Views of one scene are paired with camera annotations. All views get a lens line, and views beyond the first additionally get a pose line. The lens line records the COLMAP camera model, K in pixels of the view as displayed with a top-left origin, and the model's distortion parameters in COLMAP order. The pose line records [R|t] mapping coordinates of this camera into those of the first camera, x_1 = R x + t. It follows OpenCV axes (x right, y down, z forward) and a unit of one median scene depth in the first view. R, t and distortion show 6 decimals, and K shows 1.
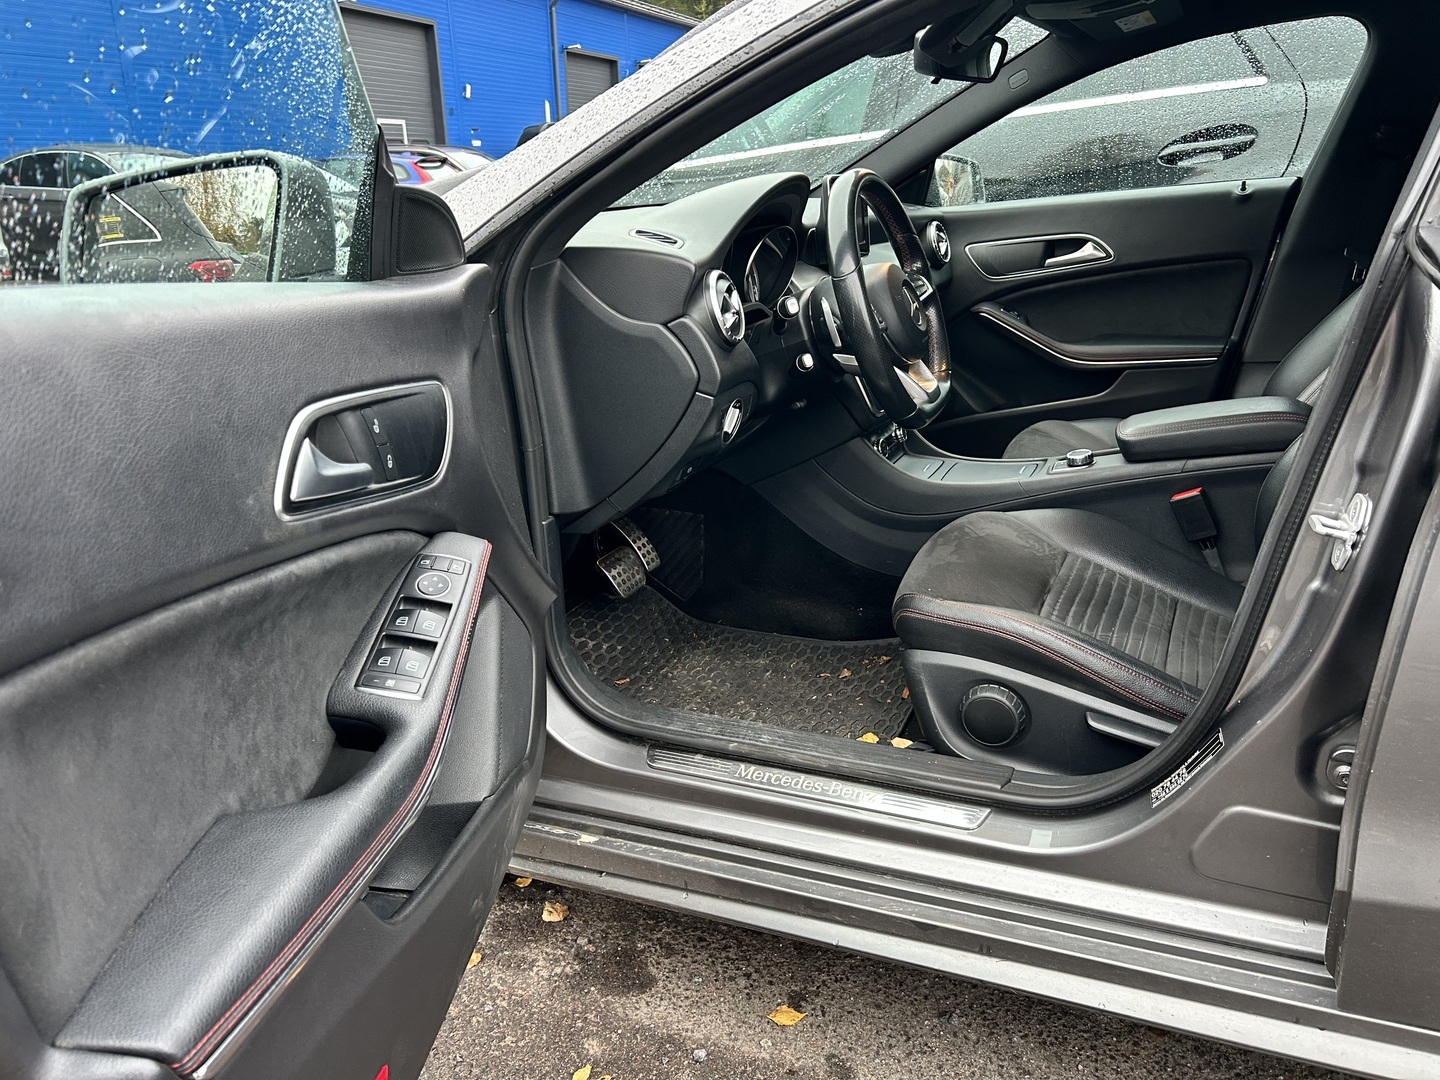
lens RADIAL K [[1093.8, 0, 719.4], [0, 1093.8, 543.6], [0, 0, 1]] dist [0.043605, -0.054130]
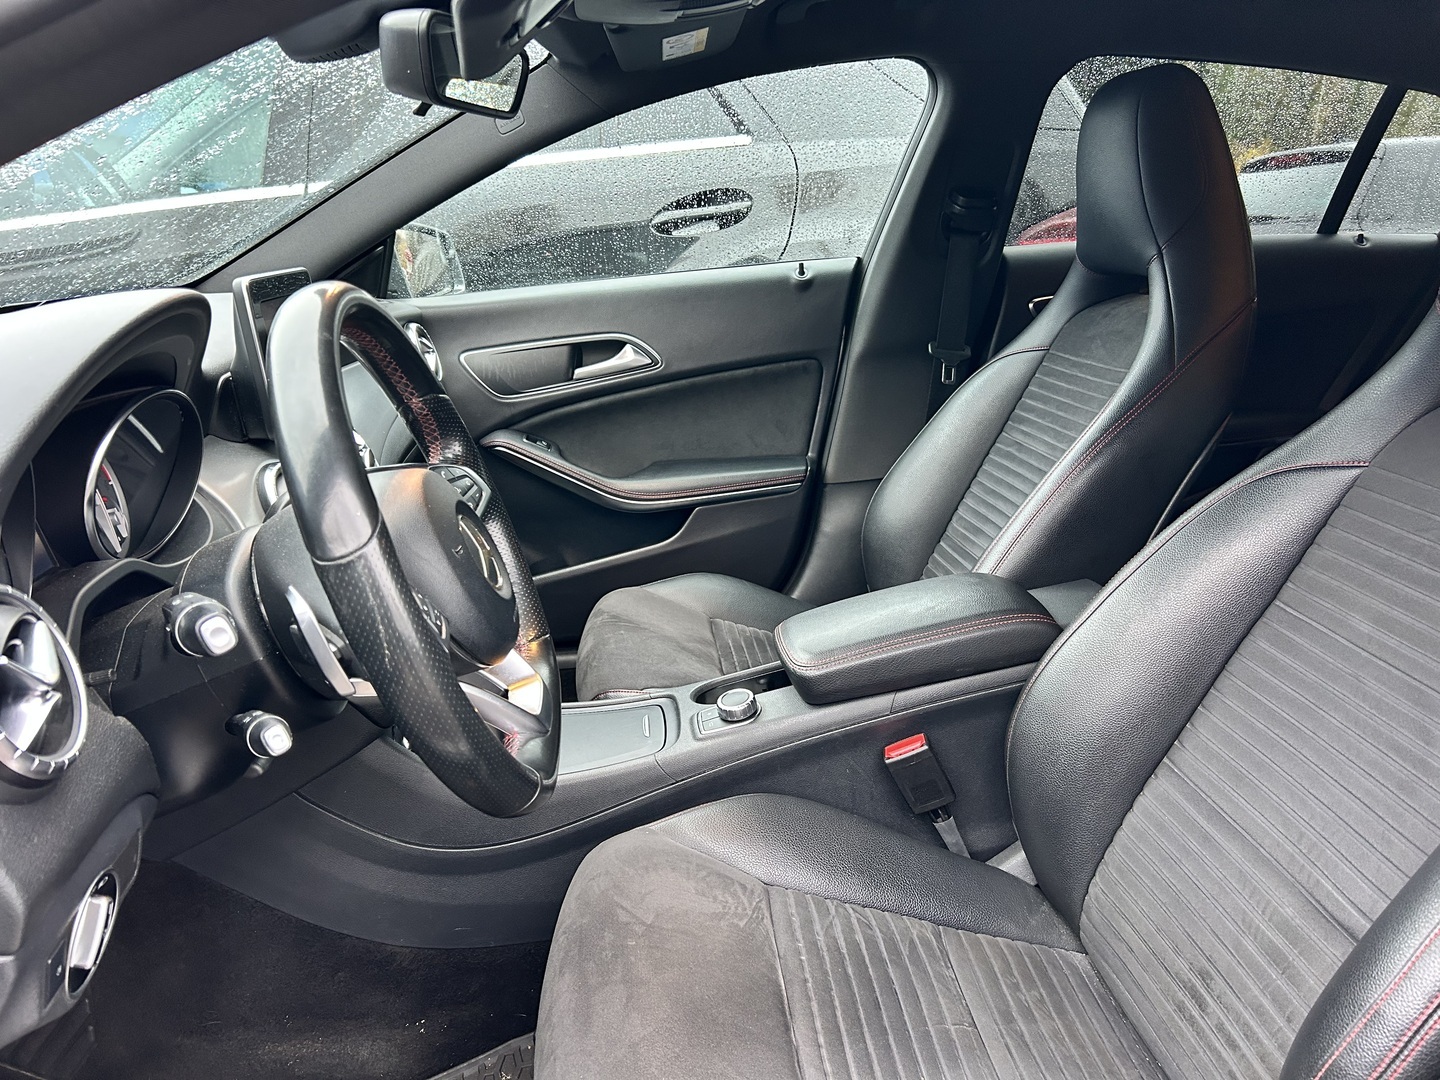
lens RADIAL K [[1059.2, 0, 708.4], [0, 1059.2, 541.1], [0, 0, 1]] dist [0.044851, -0.051335]
pose [[0.870516, -0.138627, 0.472212, 0.027515], [0.154108, 0.988036, 0.005960, -0.141384], [-0.467388, 0.067583, 0.881465, 0.359255]]
